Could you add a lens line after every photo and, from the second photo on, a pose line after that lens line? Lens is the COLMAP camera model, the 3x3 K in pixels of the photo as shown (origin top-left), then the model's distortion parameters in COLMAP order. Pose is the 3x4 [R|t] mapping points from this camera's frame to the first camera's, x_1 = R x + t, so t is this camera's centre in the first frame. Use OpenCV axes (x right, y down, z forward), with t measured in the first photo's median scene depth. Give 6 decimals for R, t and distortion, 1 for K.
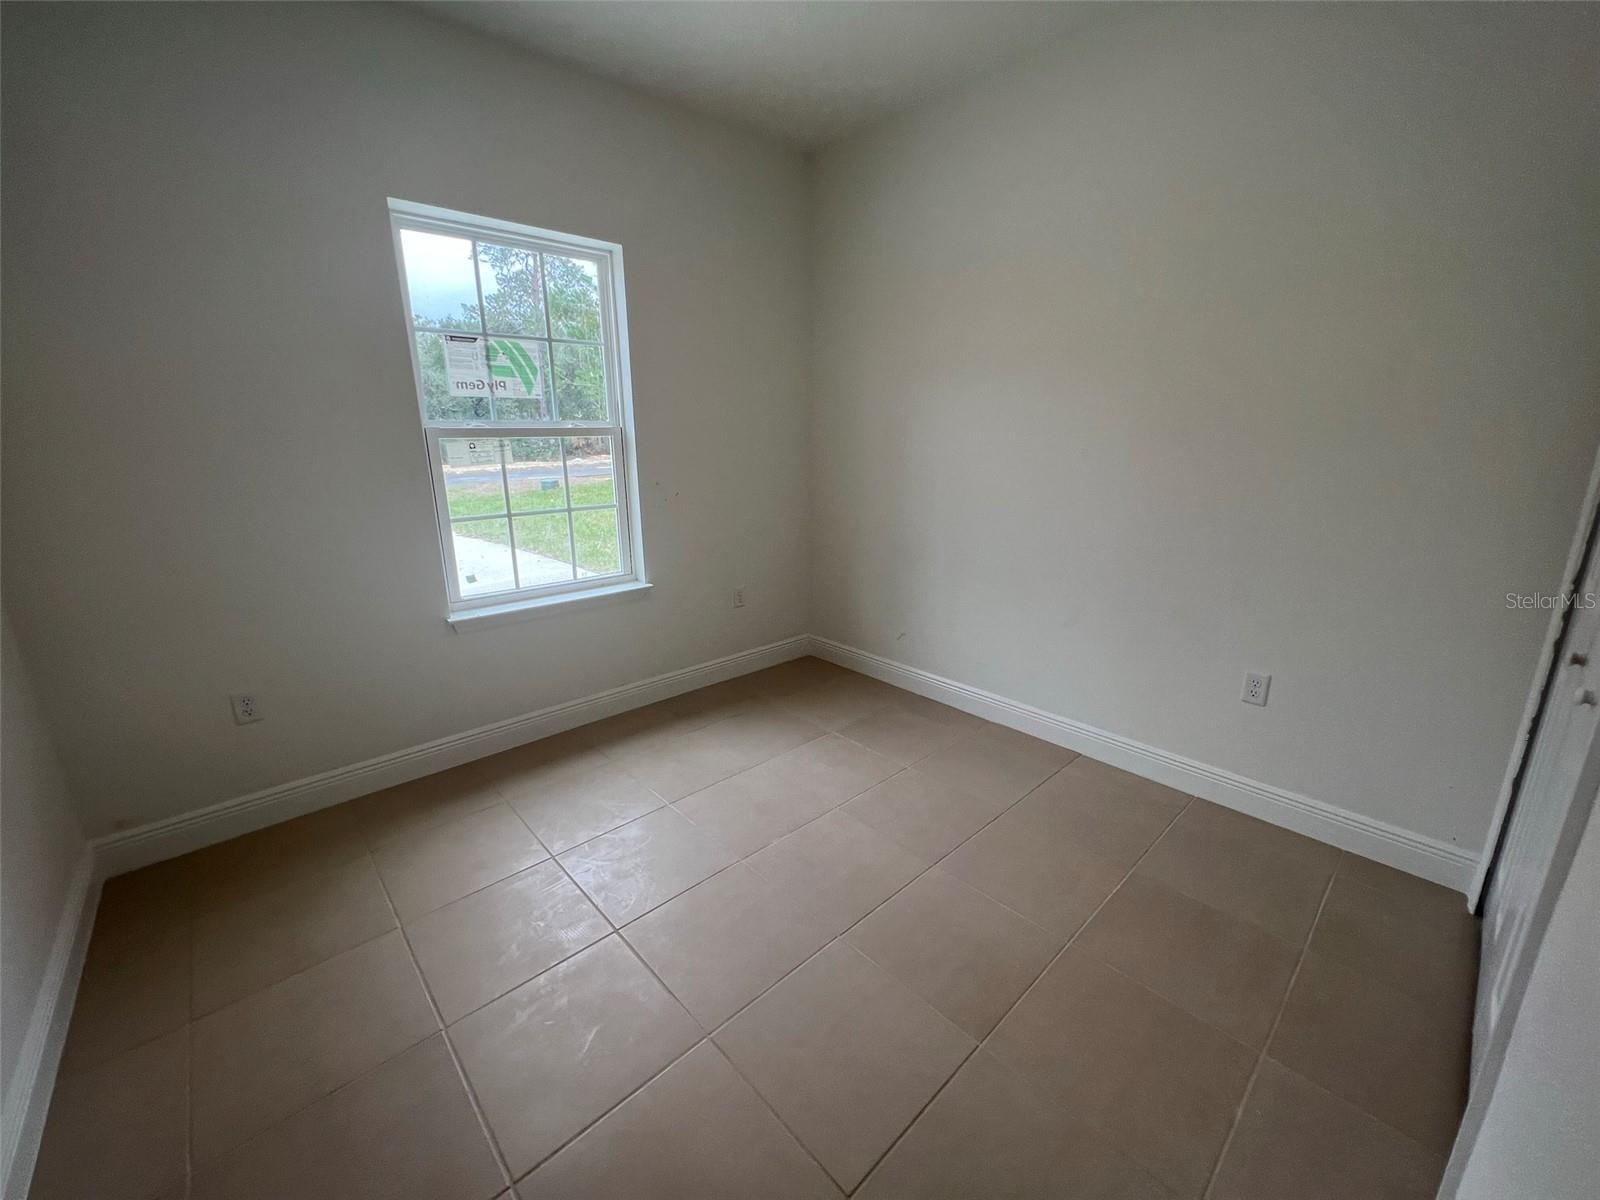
lens RADIAL K [[638.2, 0, 797.8], [0, 638.2, 601.8], [0, 0, 1]] dist [-0.000881, 0.000055]
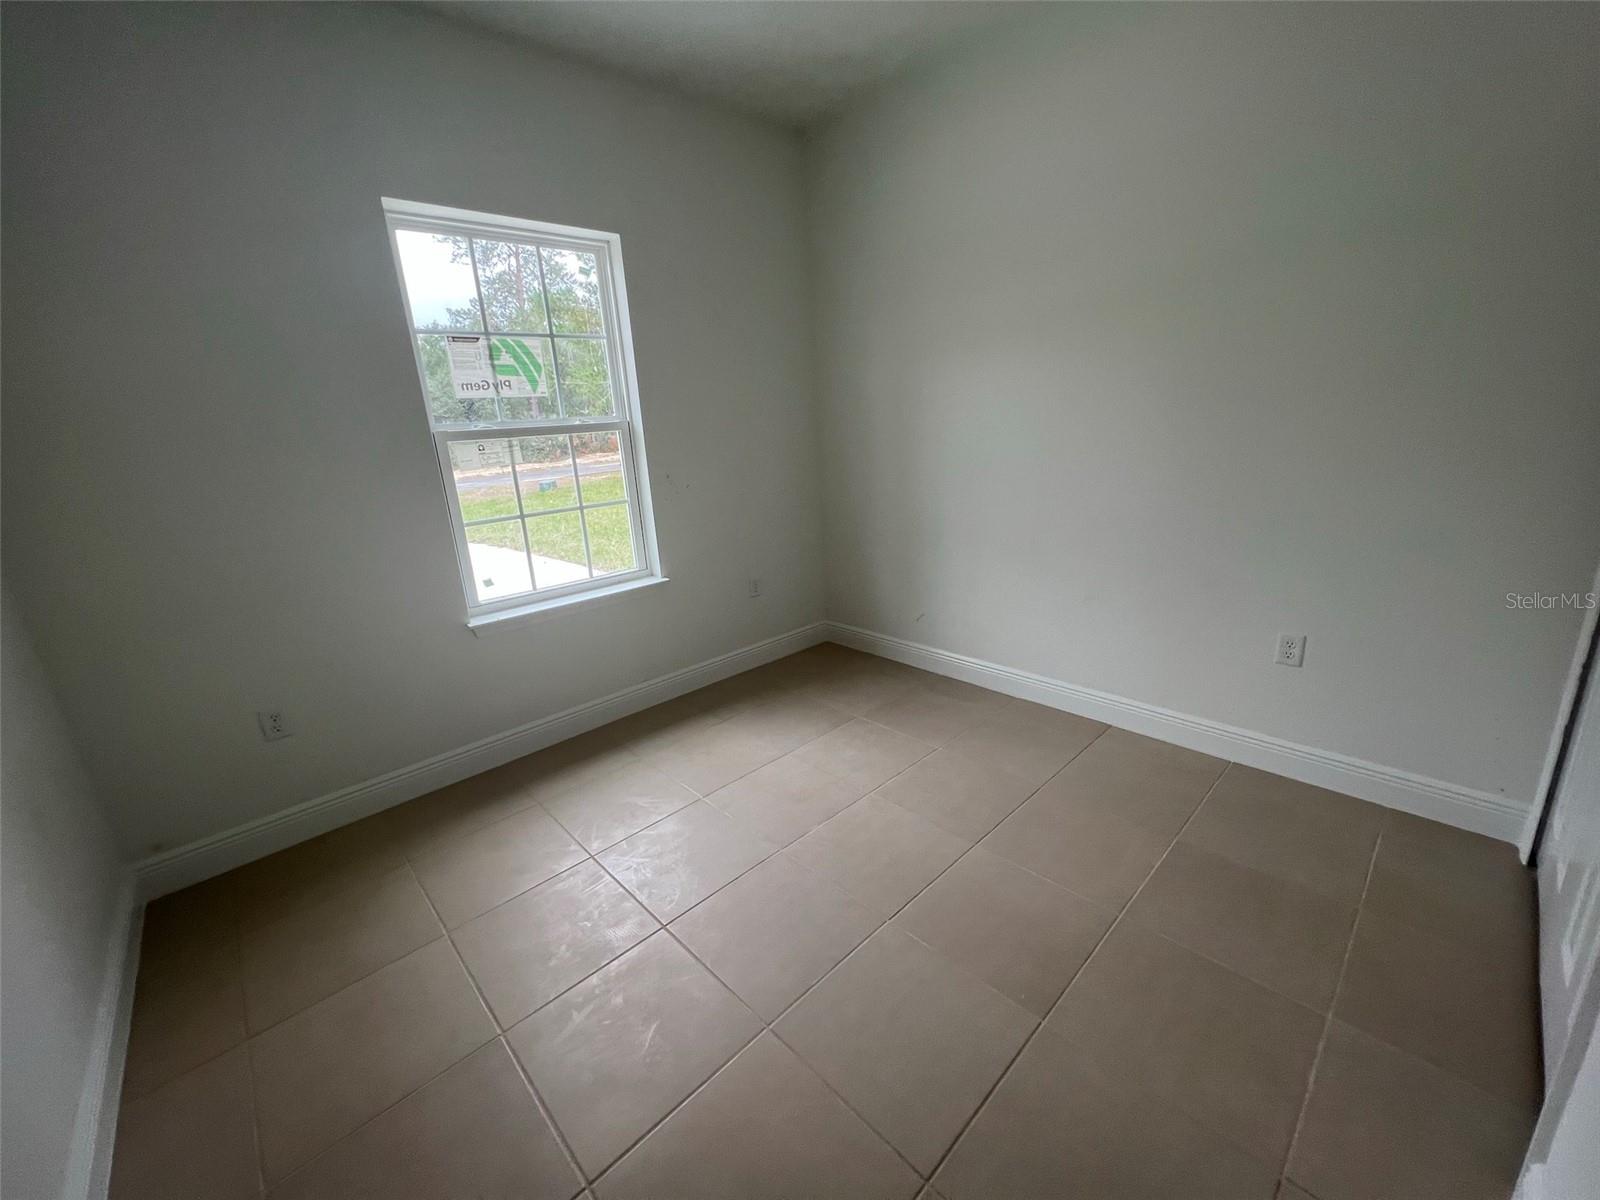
lens RADIAL K [[638.2, 0, 799.1], [0, 638.2, 601.7], [0, 0, 1]] dist [-0.000881, 0.000055]
pose [[0.998524, -0.054231, -0.002958, -0.034717], [0.054276, 0.998354, 0.018513, 0.001903], [0.001949, -0.018647, 0.999824, 0.011723]]
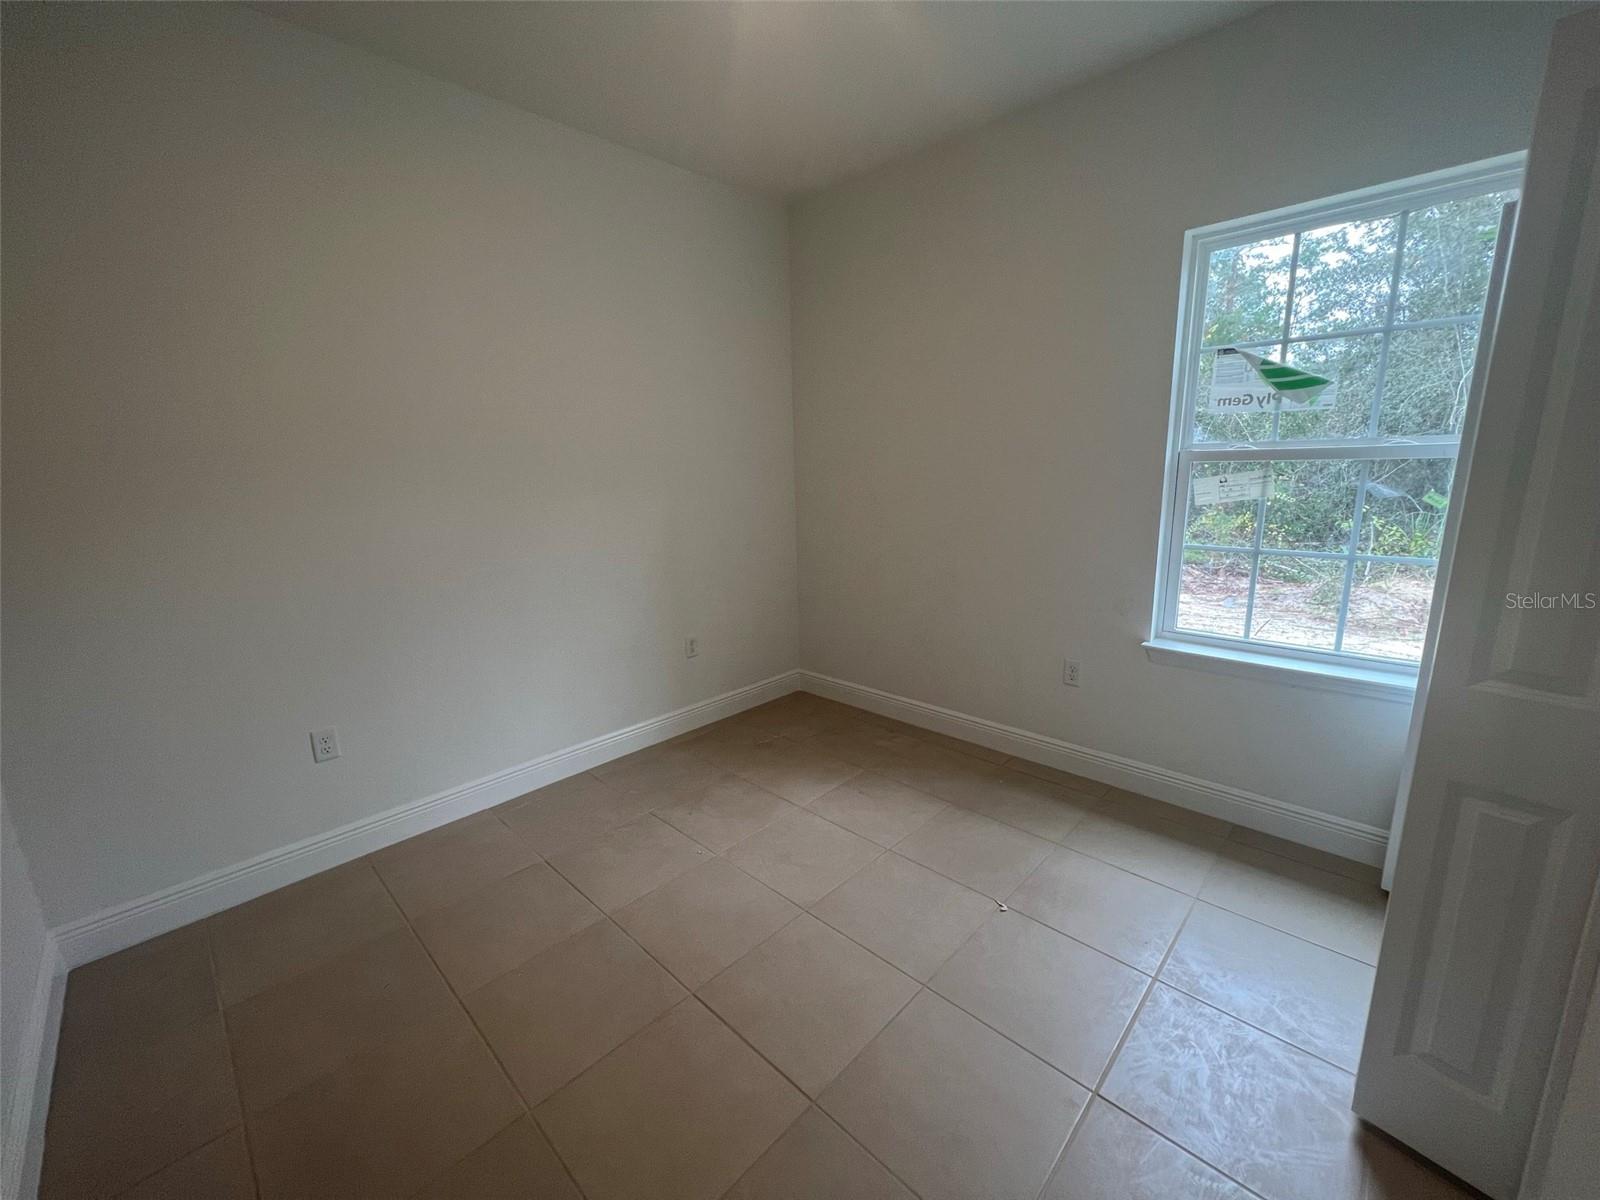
lens RADIAL K [[638.2, 0, 787.8], [0, 638.2, 582.9], [0, 0, 1]] dist [-0.000881, 0.000055]
pose [[0.065626, 0.186055, -0.980345, 0.423143], [-0.240022, 0.956560, 0.165474, -0.106649], [0.968547, 0.224445, 0.107432, 0.400239]]
